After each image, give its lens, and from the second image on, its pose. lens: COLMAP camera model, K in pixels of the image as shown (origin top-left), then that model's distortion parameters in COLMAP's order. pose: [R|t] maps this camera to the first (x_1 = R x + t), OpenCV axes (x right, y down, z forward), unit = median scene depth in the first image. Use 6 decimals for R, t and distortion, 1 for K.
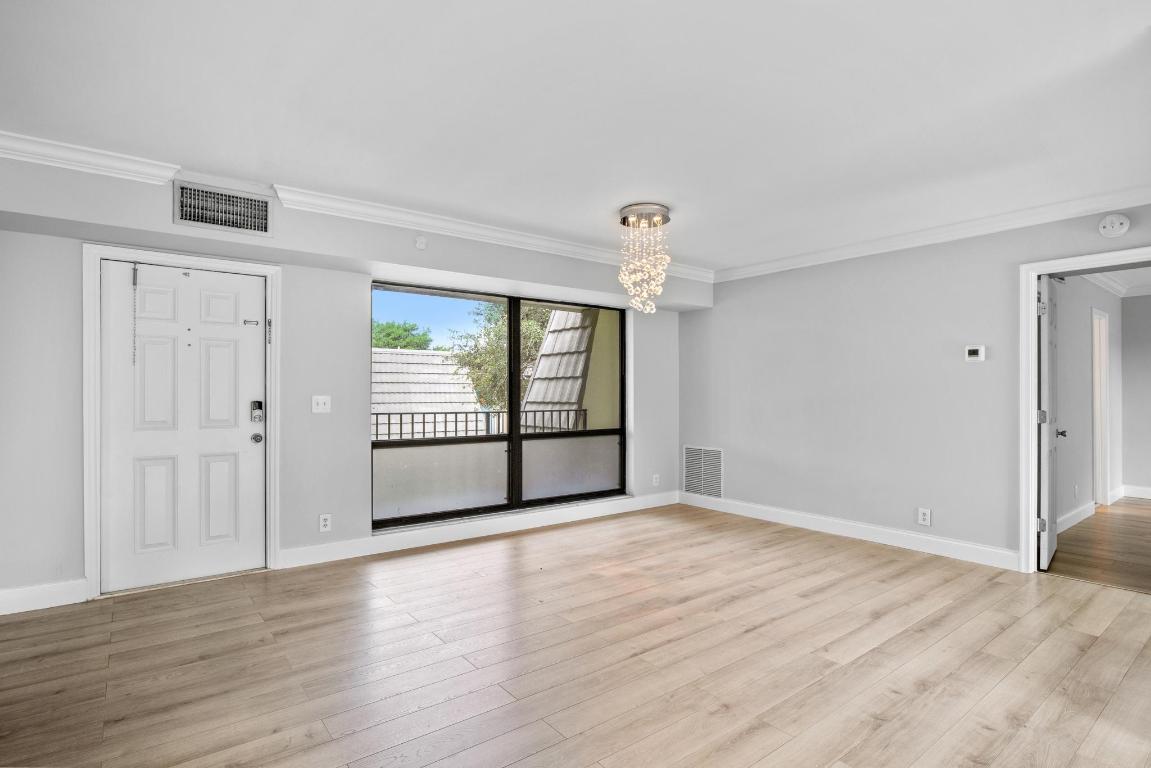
lens RADIAL K [[580.6, 0, 581.5], [0, 580.6, 391.2], [0, 0, 1]] dist [-0.034223, 0.017234]
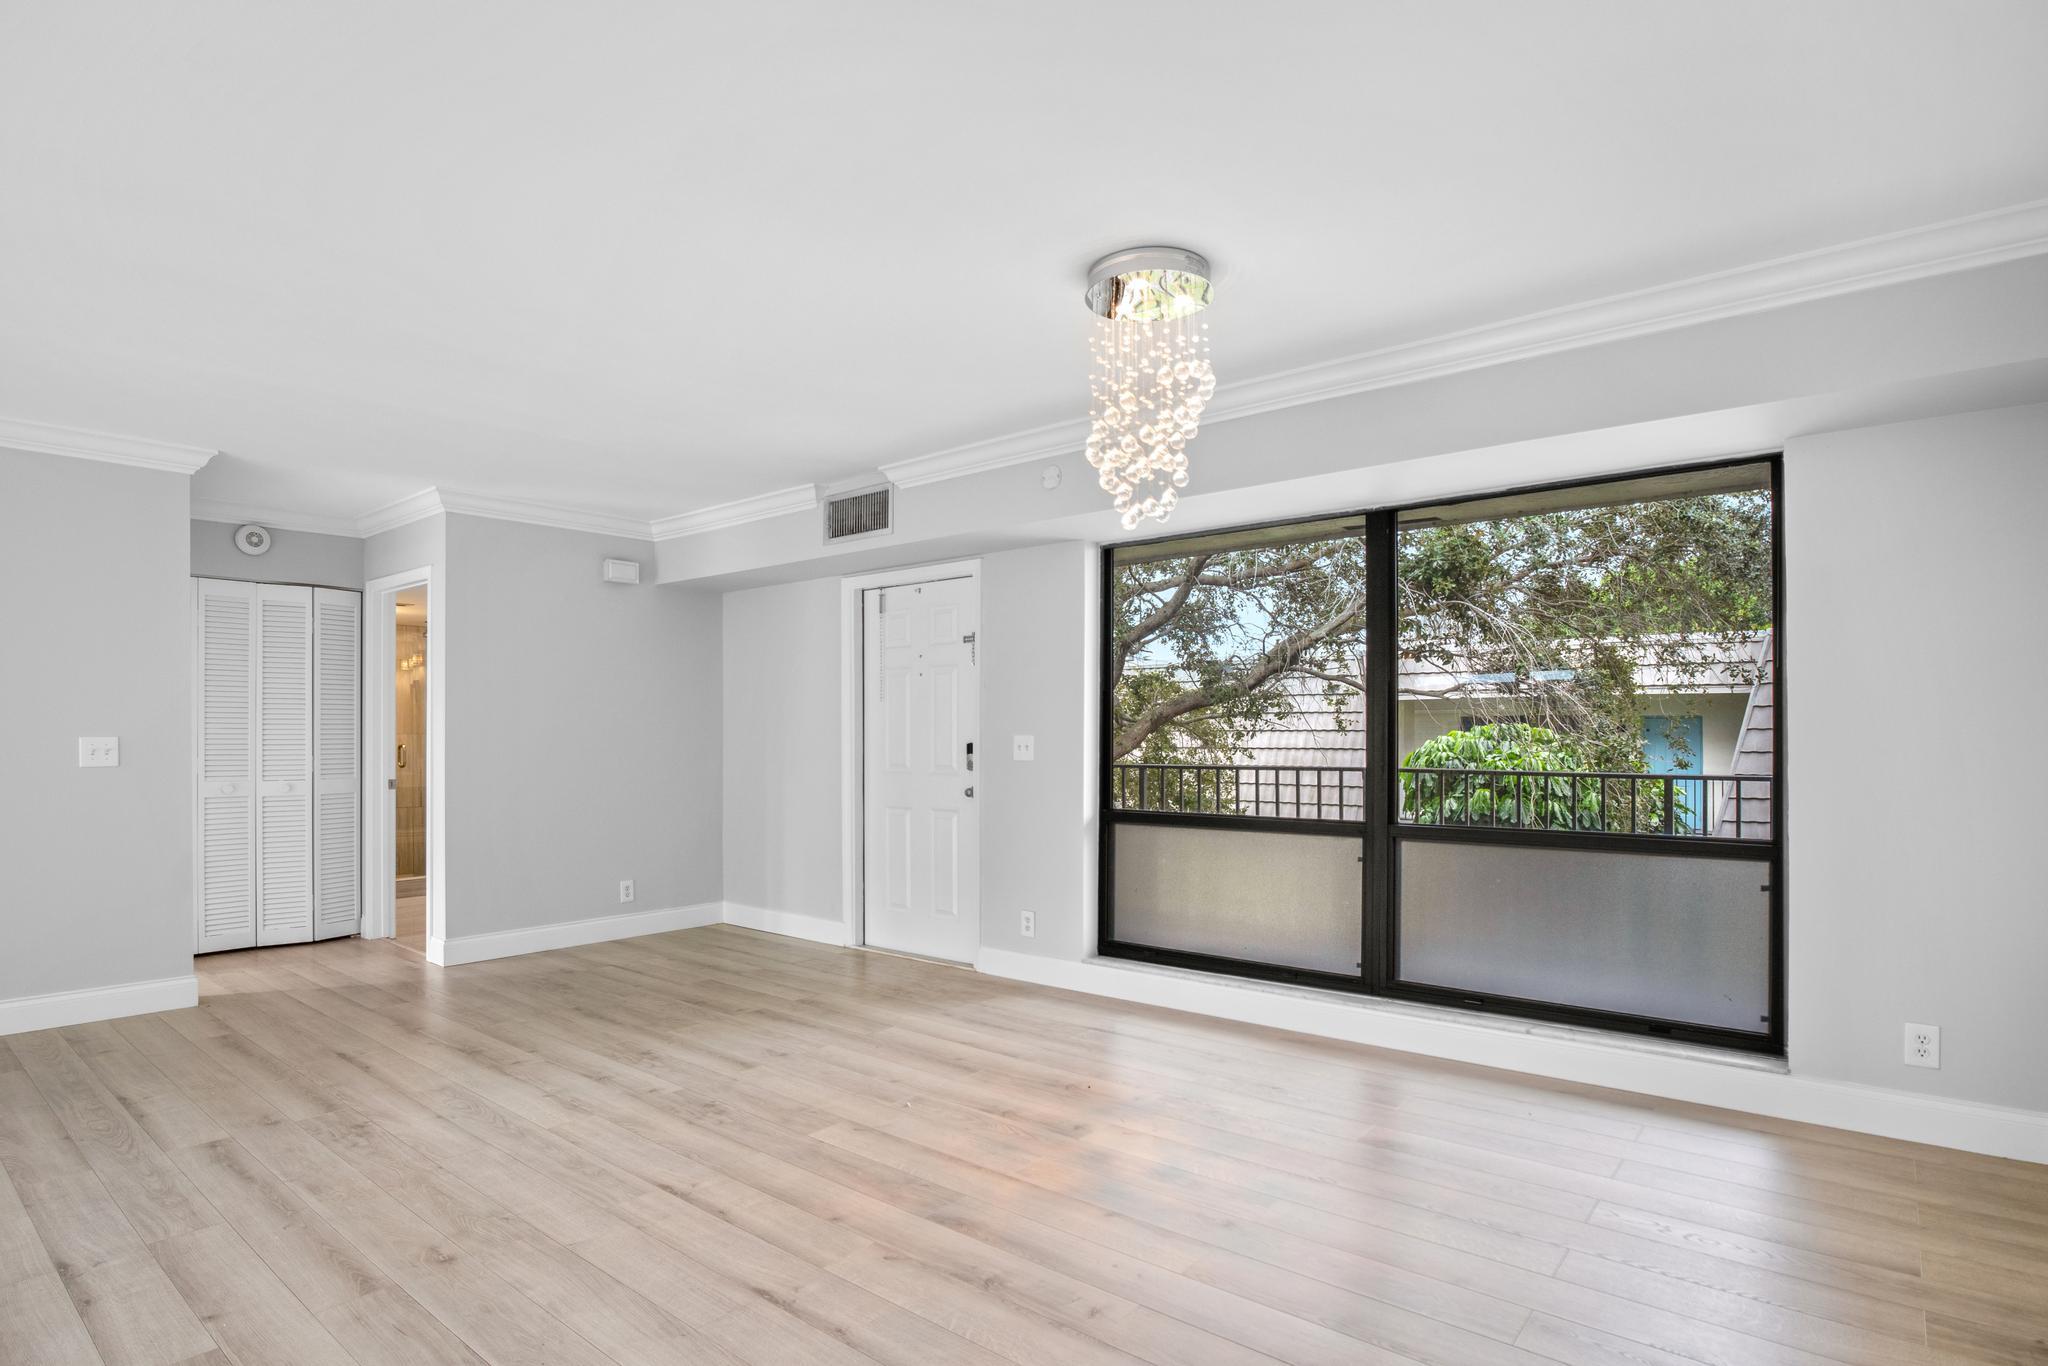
lens RADIAL K [[1057.5, 0, 1017.0], [0, 1057.5, 737.1], [0, 0, 1]] dist [-0.032811, 0.001985]
pose [[0.208060, -0.003252, -0.978111, 0.783927], [0.006465, 0.999977, -0.001950, 0.012963], [0.978095, -0.005918, 0.208076, 0.753269]]
